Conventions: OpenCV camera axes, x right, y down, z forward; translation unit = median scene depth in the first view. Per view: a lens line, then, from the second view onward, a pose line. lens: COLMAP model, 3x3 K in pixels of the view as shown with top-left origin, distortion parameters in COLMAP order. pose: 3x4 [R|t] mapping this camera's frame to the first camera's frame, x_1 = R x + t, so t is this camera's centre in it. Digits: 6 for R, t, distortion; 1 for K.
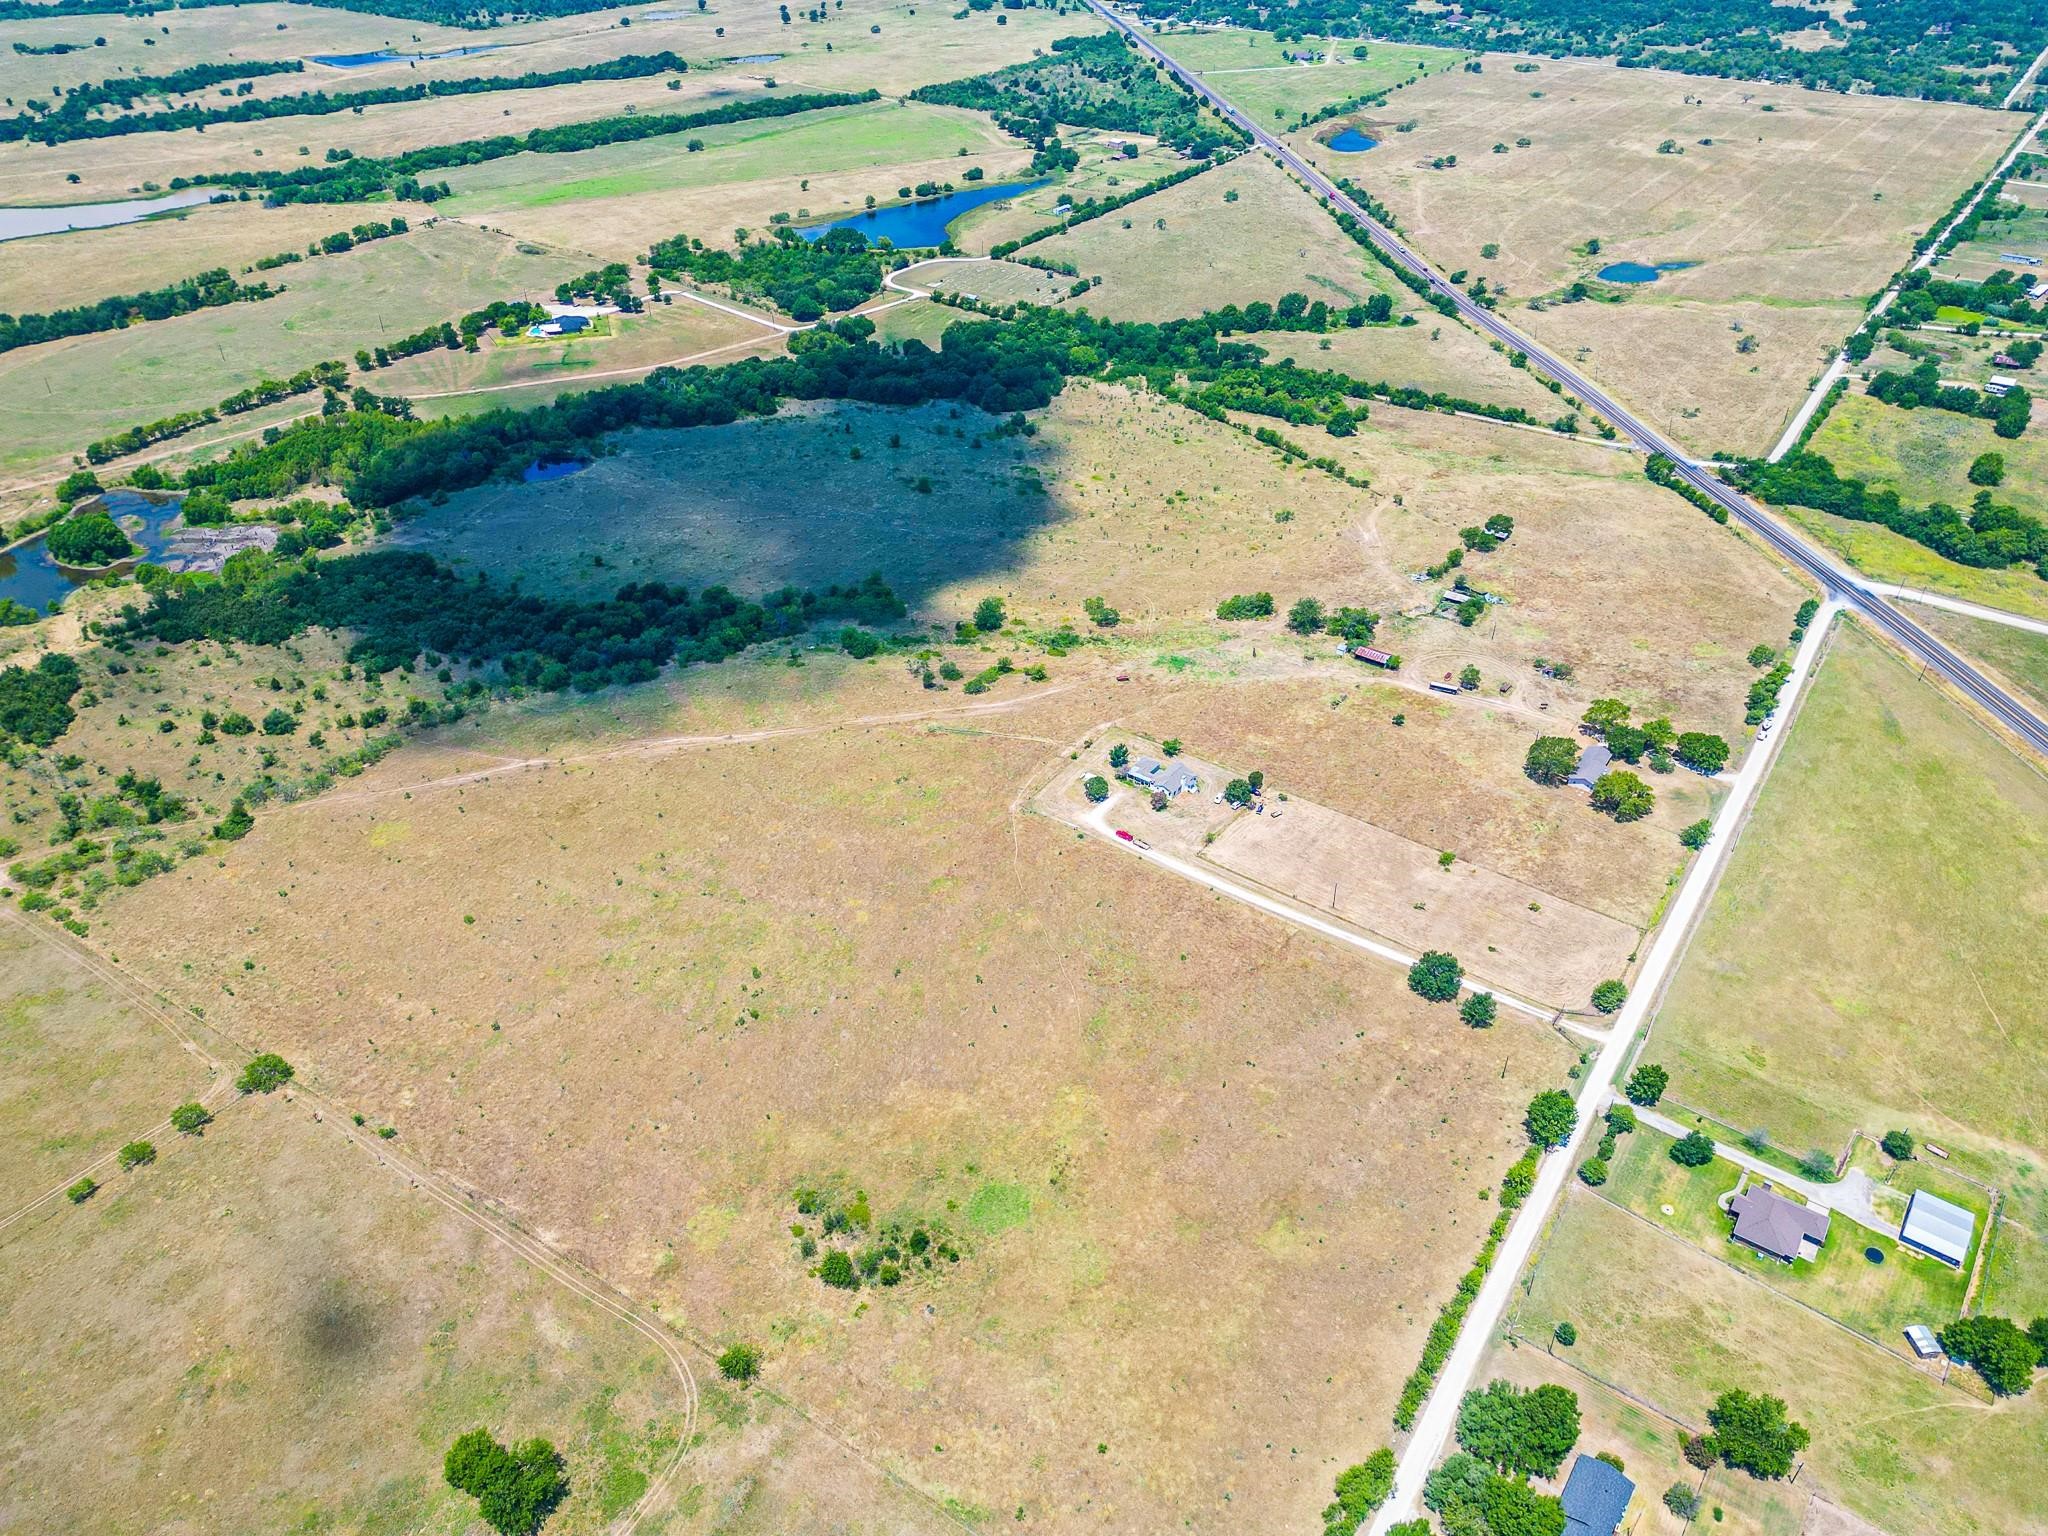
lens RADIAL K [[1434.2, 0, 1024.0], [0, 1434.2, 768.0], [0, 0, 1]] dist [0.081031, -0.083865]
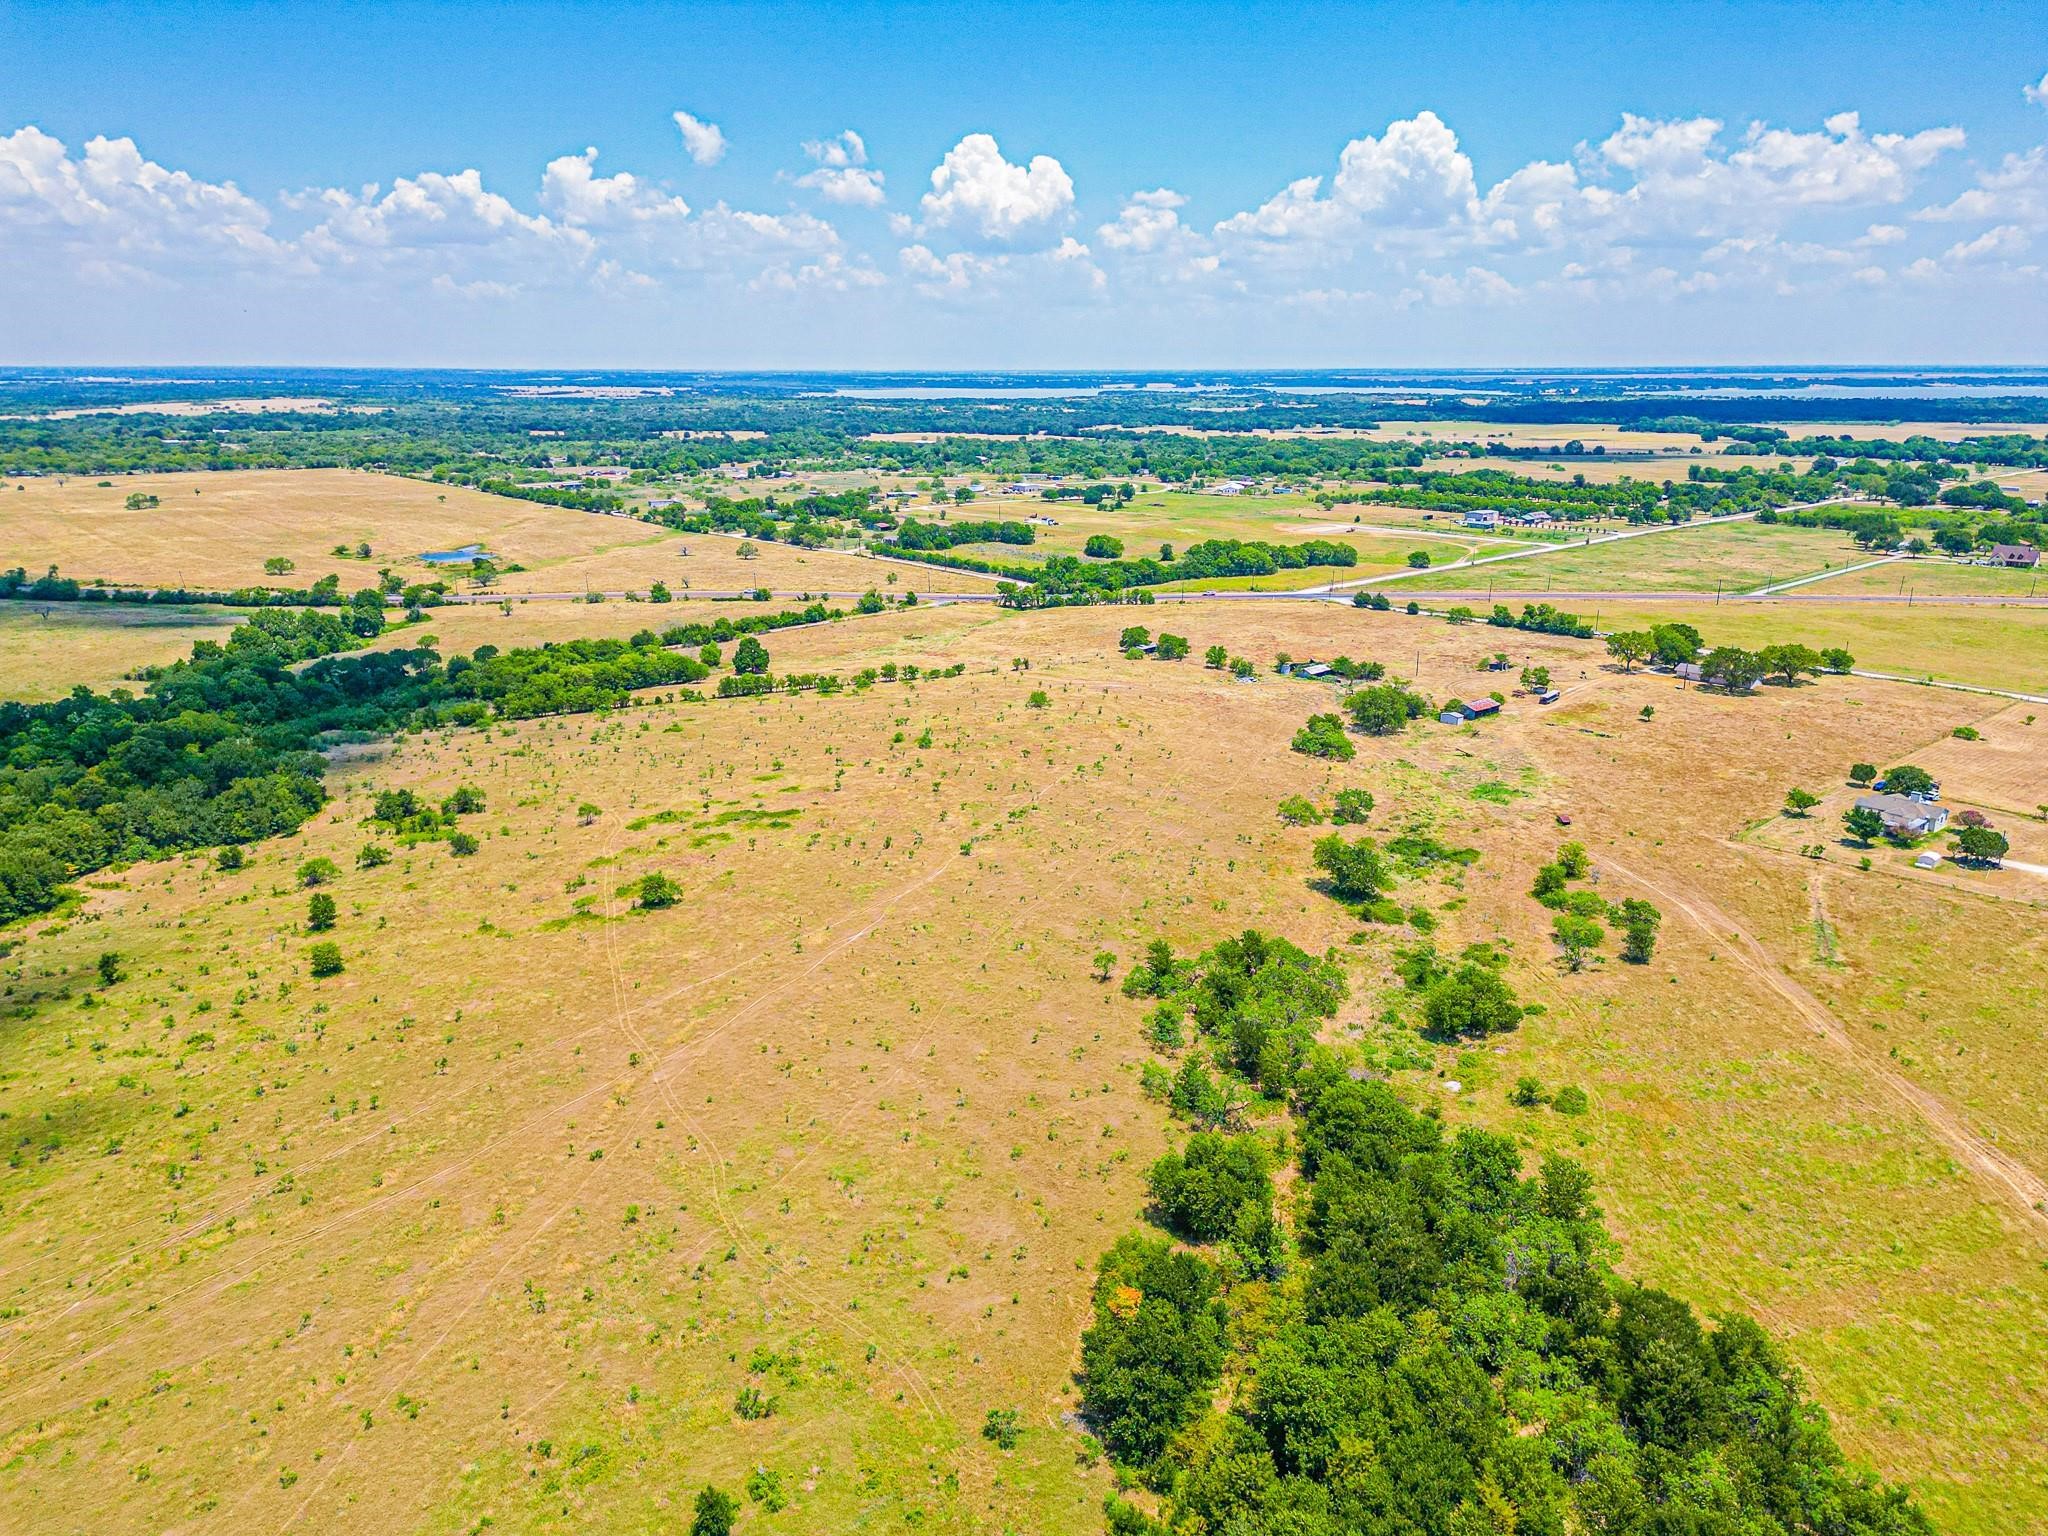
lens RADIAL K [[1434.2, 0, 1024.0], [0, 1434.2, 768.0], [0, 0, 1]] dist [0.081031, -0.083865]
pose [[0.210759, -0.260363, 0.942227, -0.387382], [0.564139, 0.819568, 0.100281, -0.193843], [-0.798328, 0.510412, 0.319612, 0.722551]]
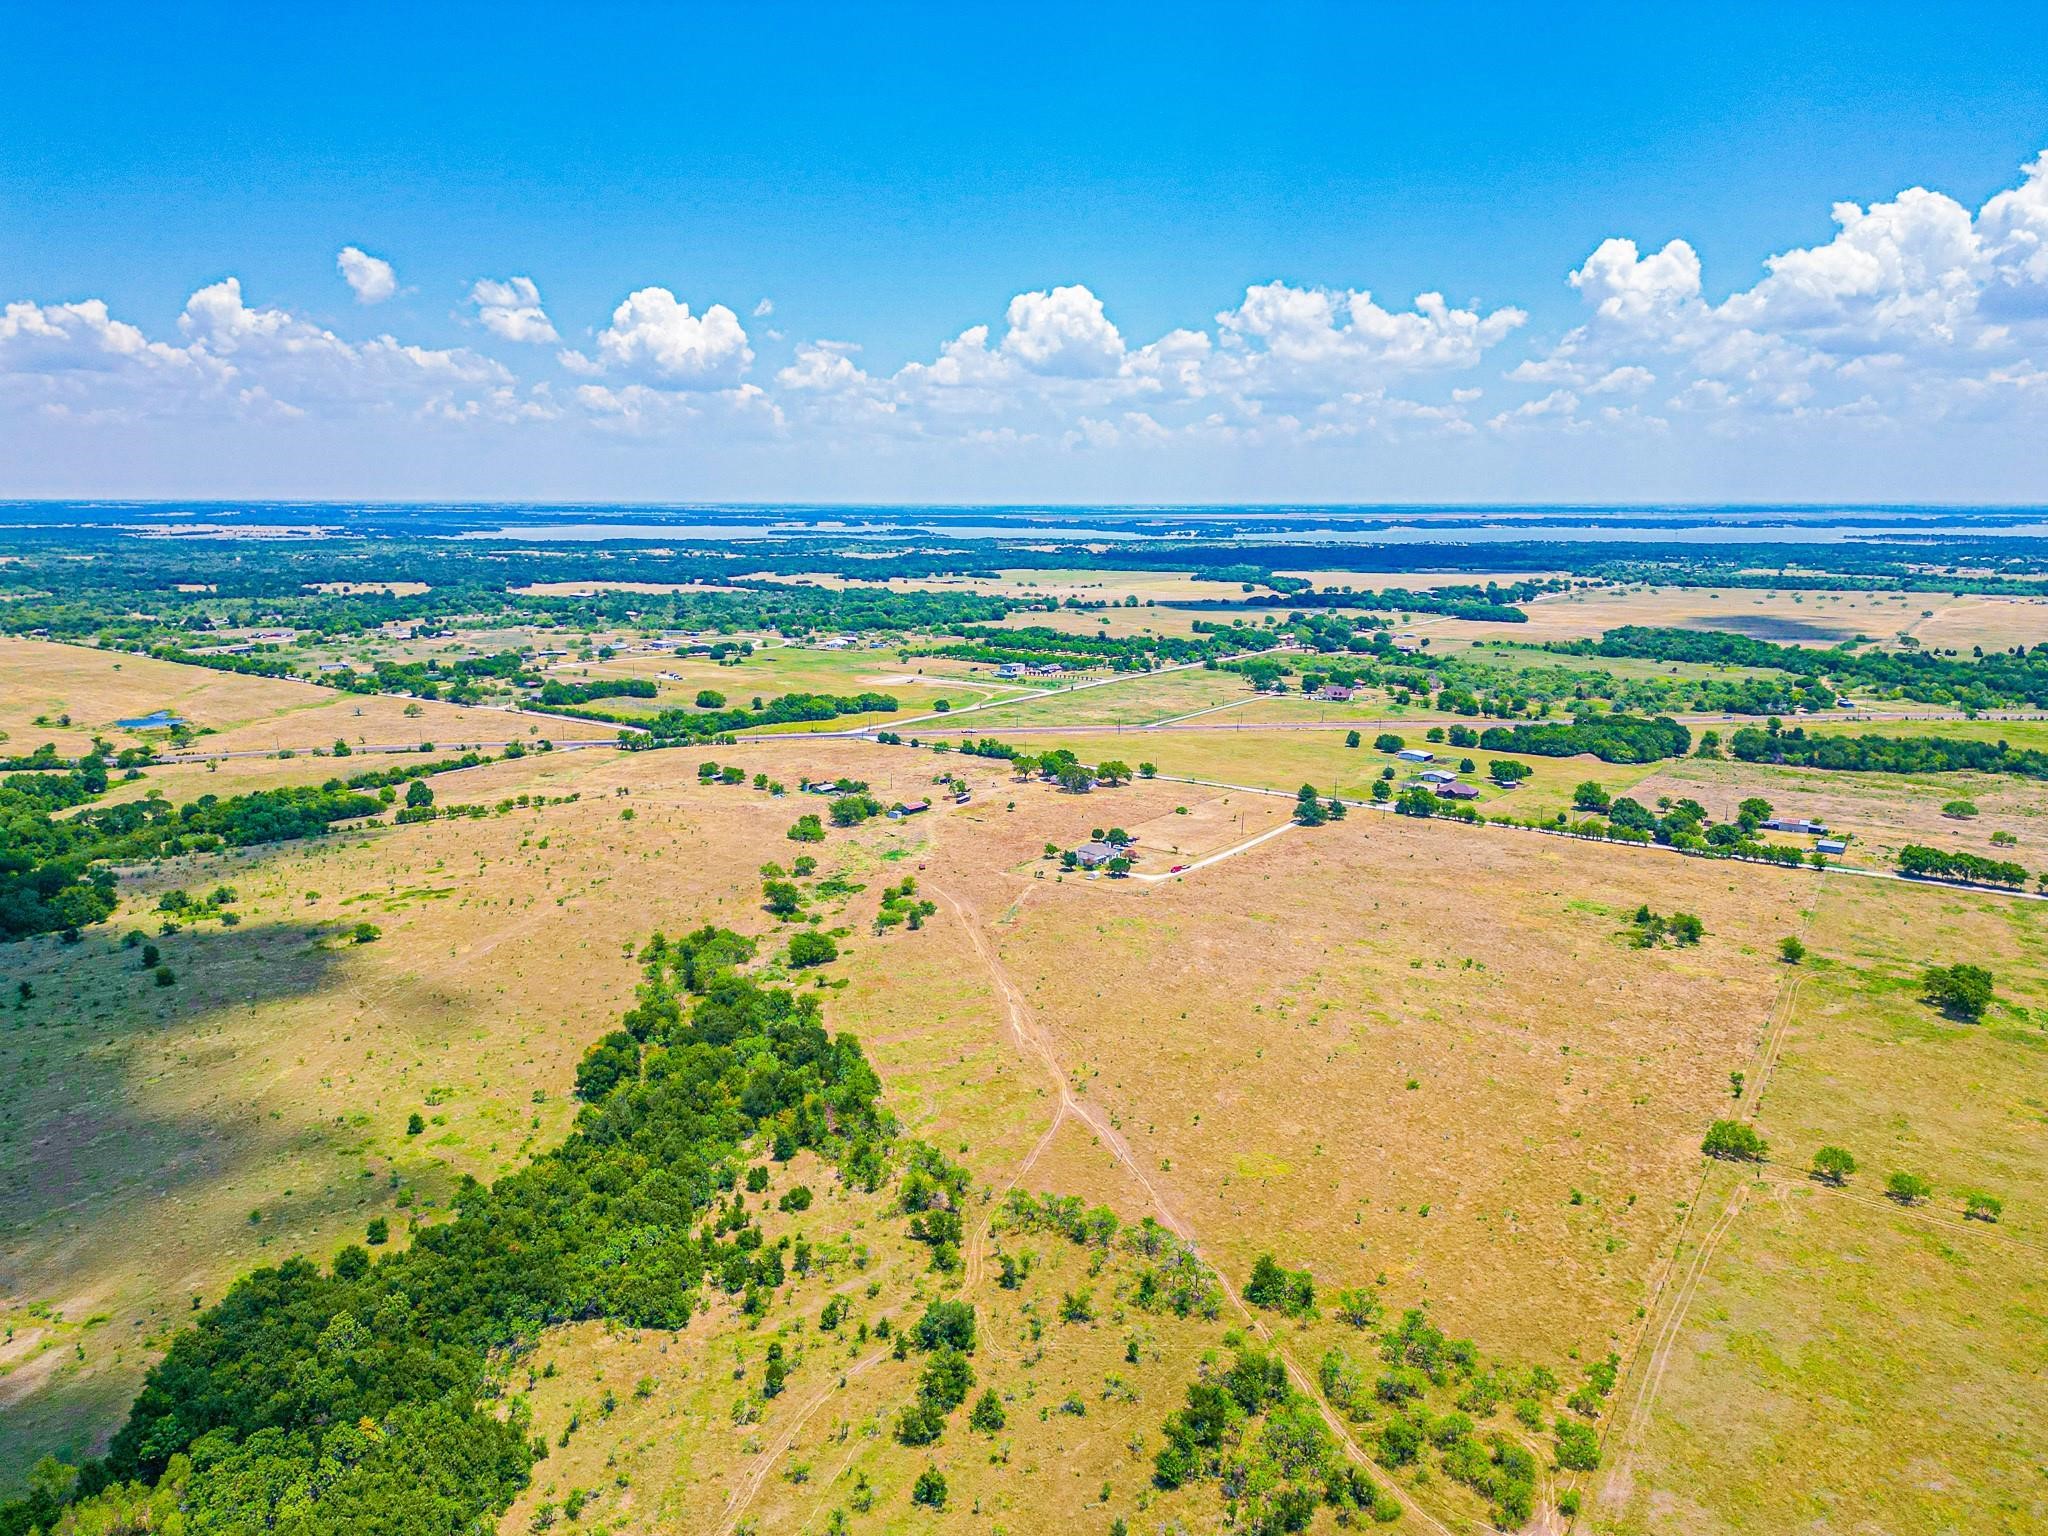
lens RADIAL K [[1434.2, 0, 1024.0], [0, 1434.2, 768.0], [0, 0, 1]] dist [0.081031, -0.083865]
pose [[-0.002396, -0.182776, 0.983152, -0.683445], [0.575253, 0.803943, 0.150861, -0.171703], [-0.817972, 0.565923, 0.103216, 0.588162]]
